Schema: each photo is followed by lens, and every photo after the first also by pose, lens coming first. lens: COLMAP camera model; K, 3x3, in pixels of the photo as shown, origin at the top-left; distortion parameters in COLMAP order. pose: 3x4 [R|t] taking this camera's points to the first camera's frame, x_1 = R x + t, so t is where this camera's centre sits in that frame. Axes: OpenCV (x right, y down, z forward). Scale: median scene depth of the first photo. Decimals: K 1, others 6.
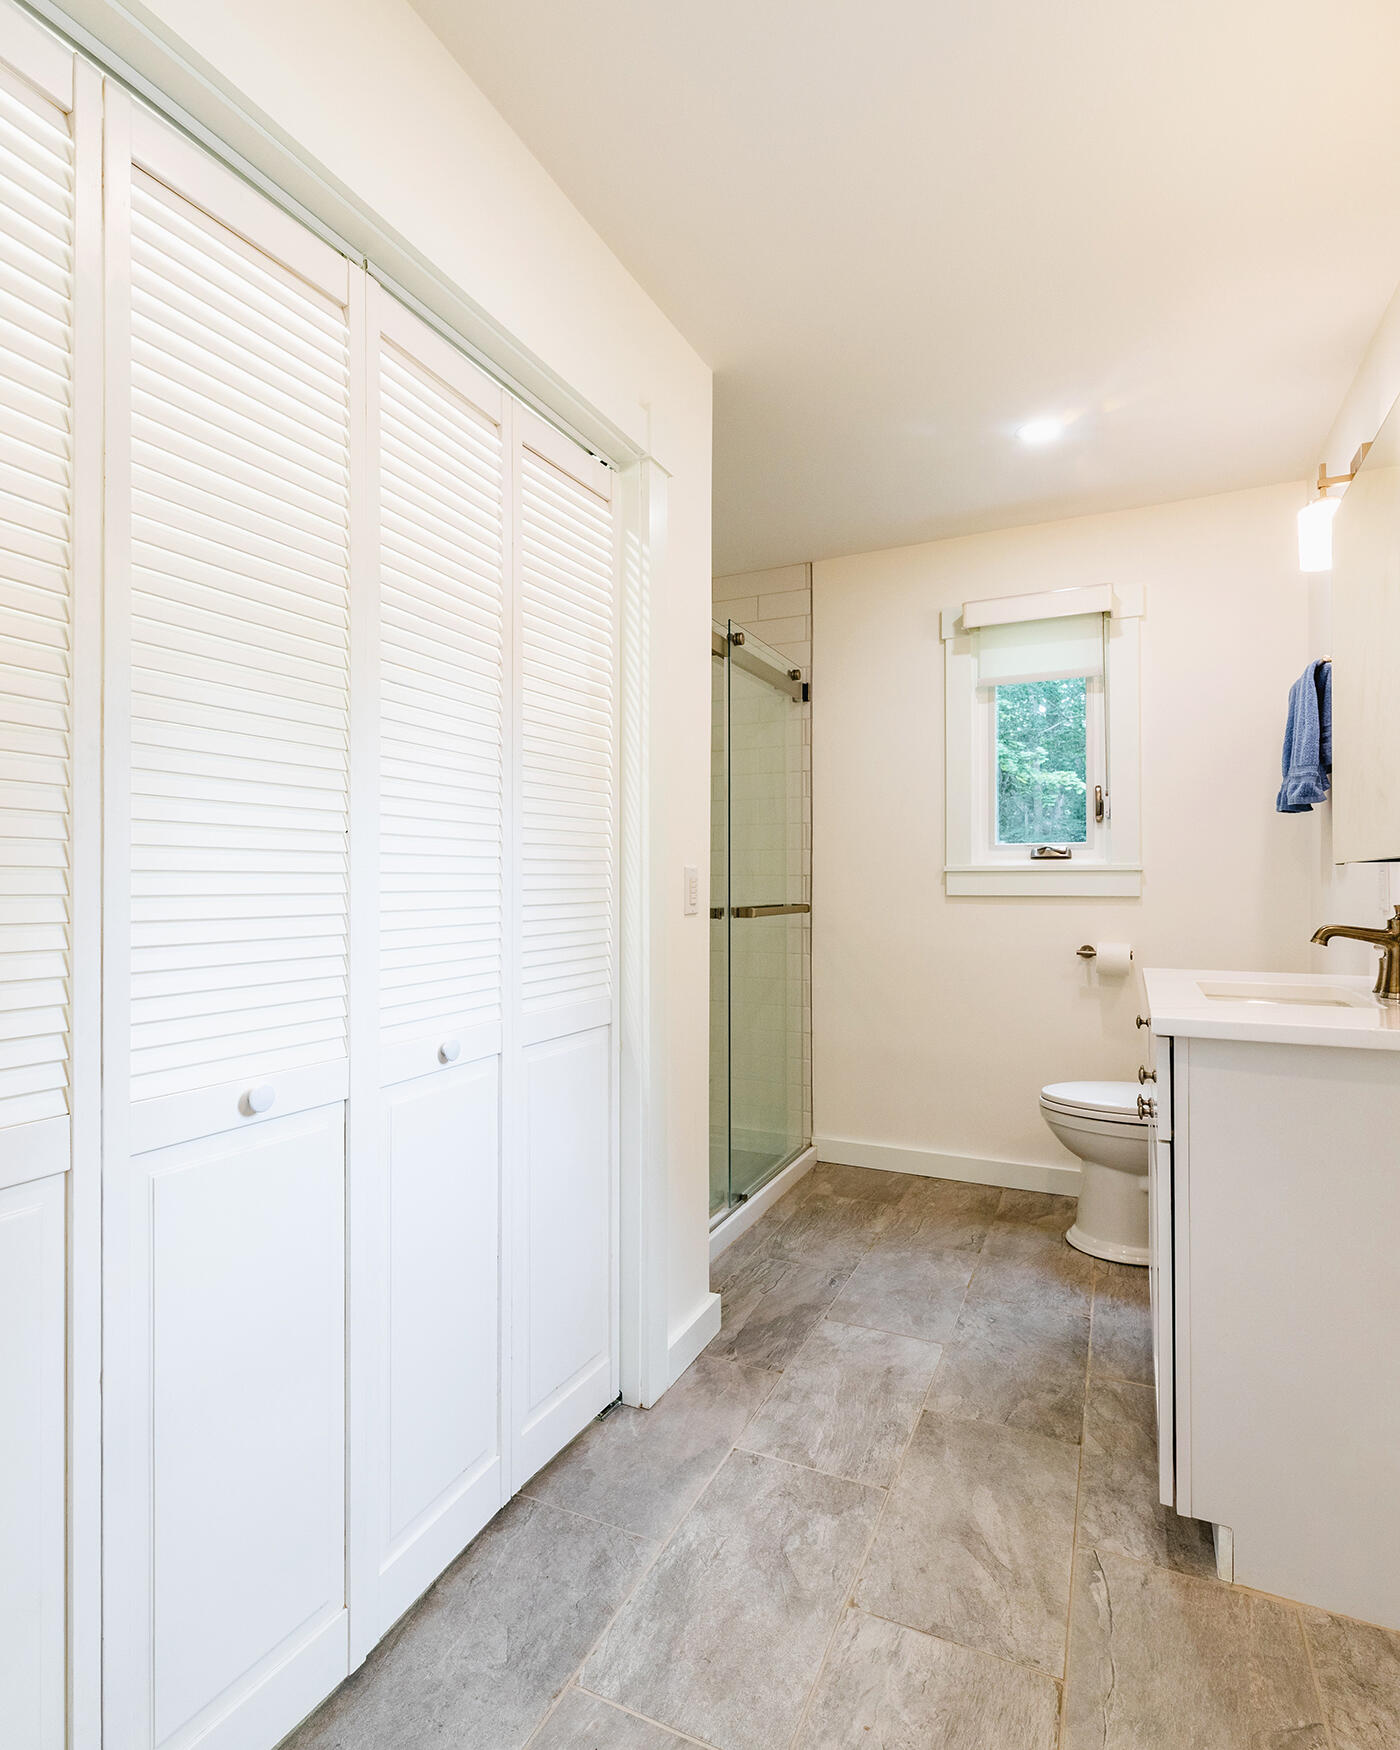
lens RADIAL K [[855.9, 0, 695.9], [0, 855.9, 876.8], [0, 0, 1]] dist [-0.000967, -0.000313]
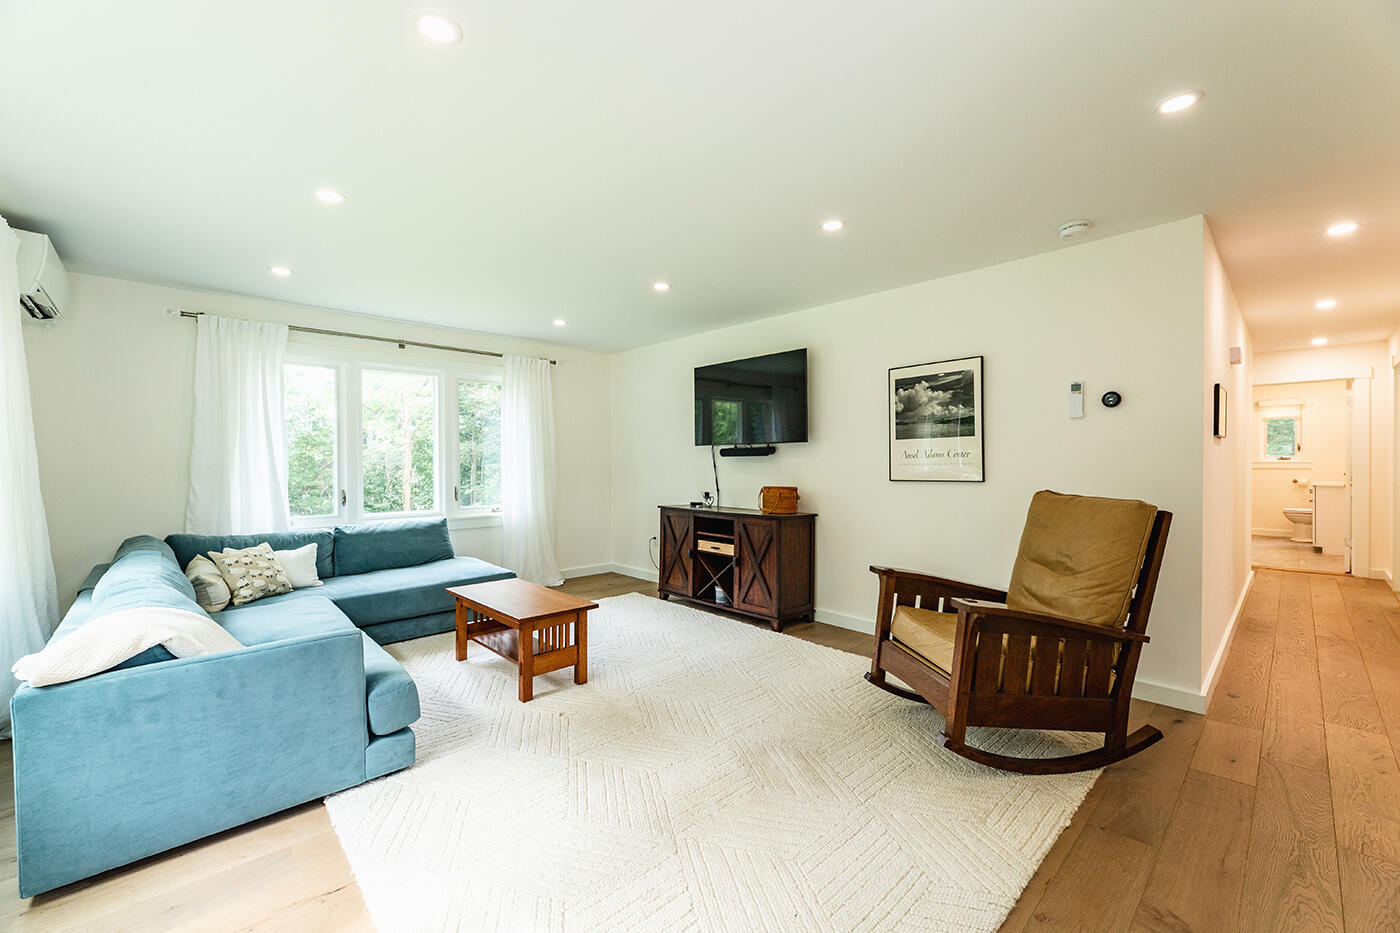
lens RADIAL K [[577.9, 0, 706.8], [0, 577.9, 468.1], [0, 0, 1]] dist [-0.000063, 0.000104]
pose [[0.945978, -0.000306, -0.324232, -1.412102], [0.004576, 0.999913, 0.012407, -0.028426], [0.324200, -0.013221, 0.945896, -2.734425]]
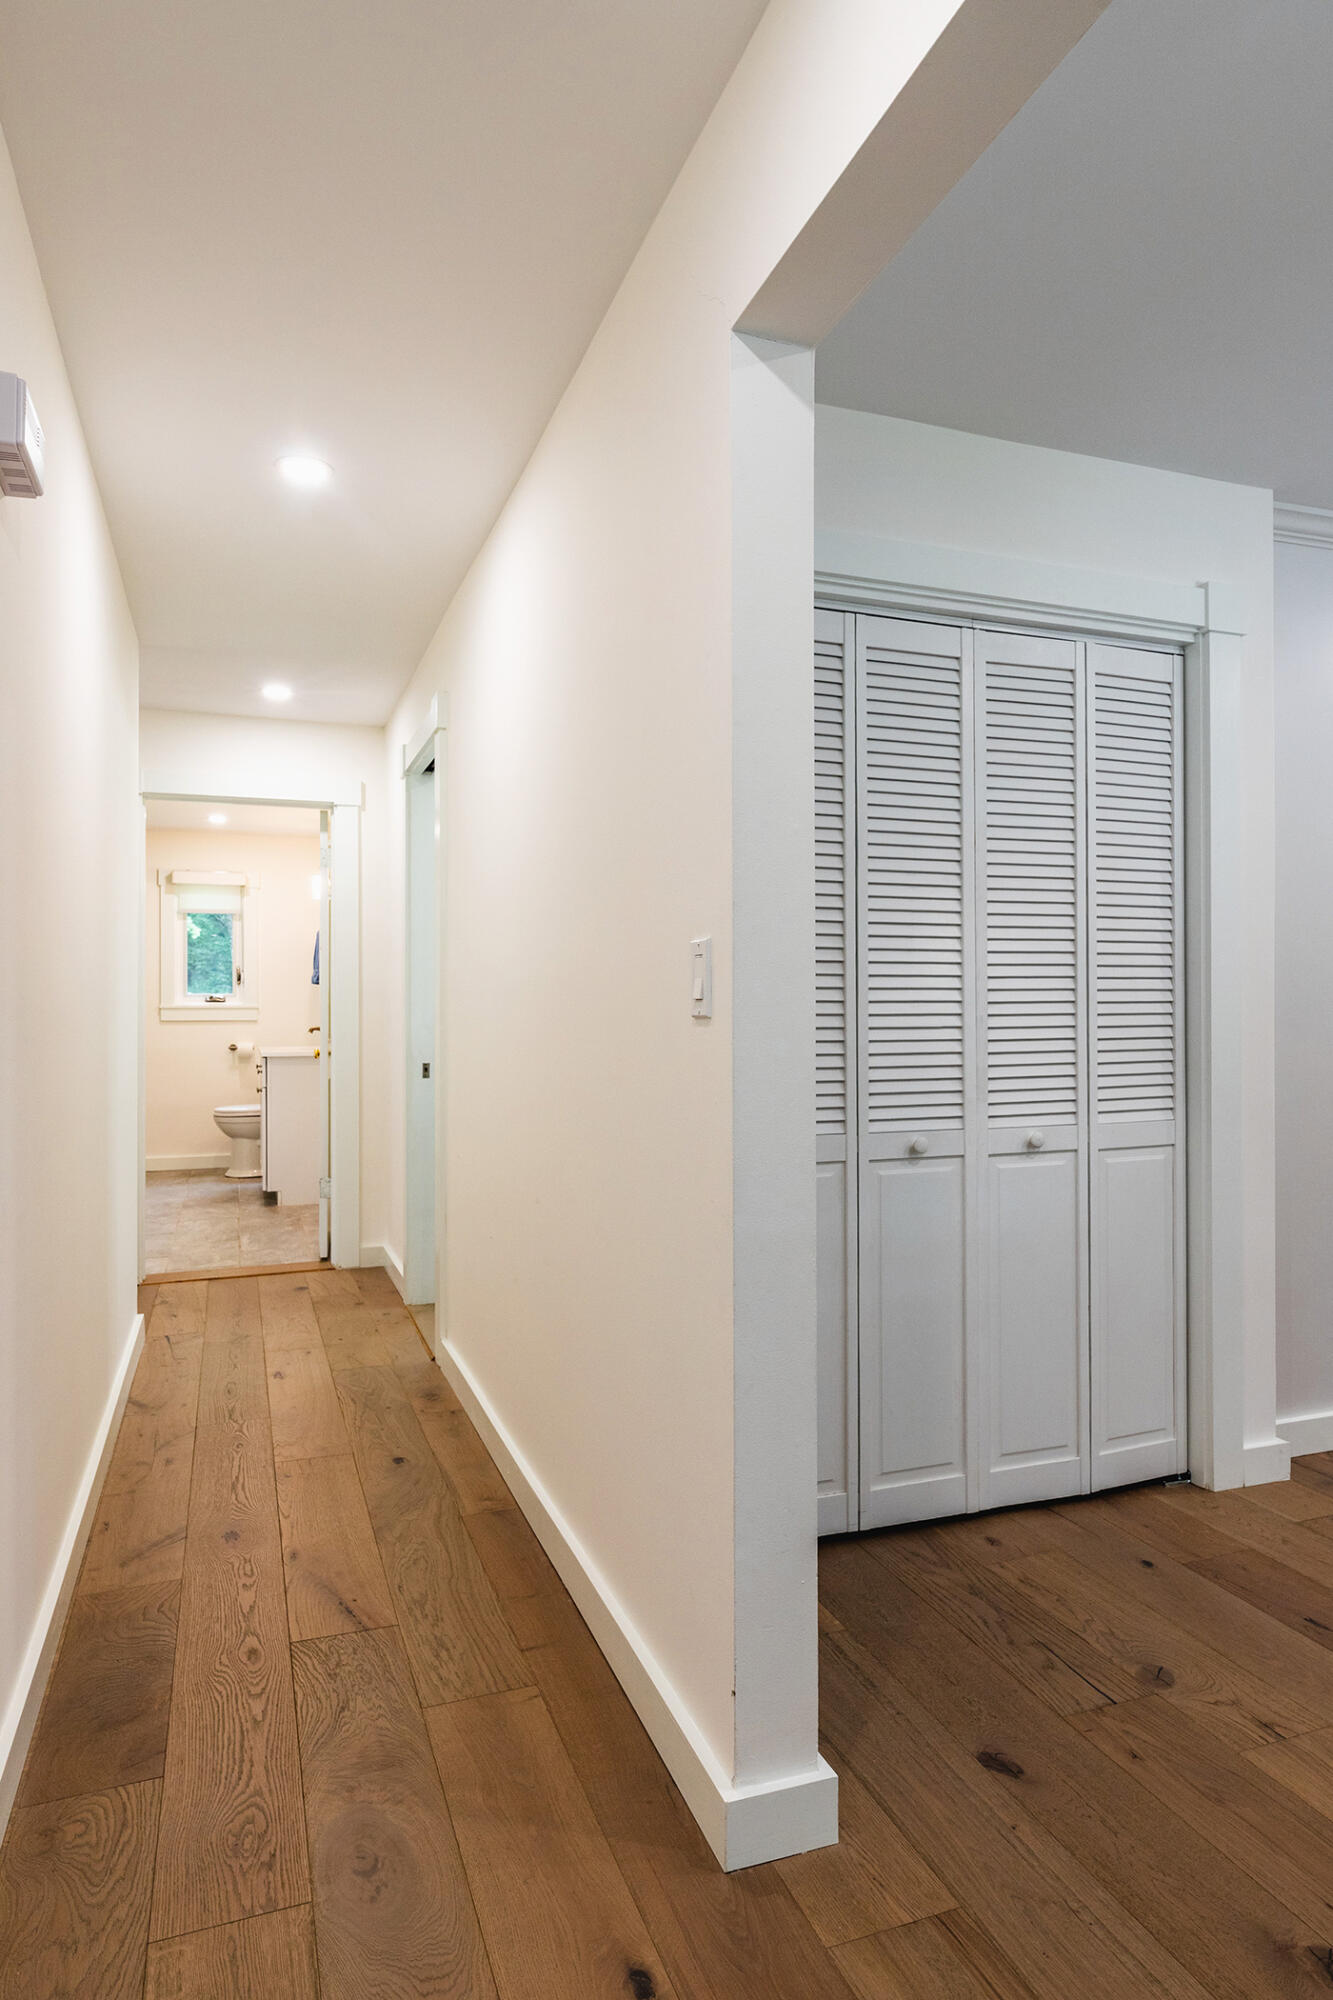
lens RADIAL K [[1162.4, 0, 661.6], [0, 1162.4, 1001.1], [0, 0, 1]] dist [0.007467, 0.000195]
pose [[0.685413, 0.007959, 0.728111, -0.866263], [-0.000753, 0.999947, -0.010222, 0.004055], [-0.728154, 0.006458, 0.685383, -1.653443]]
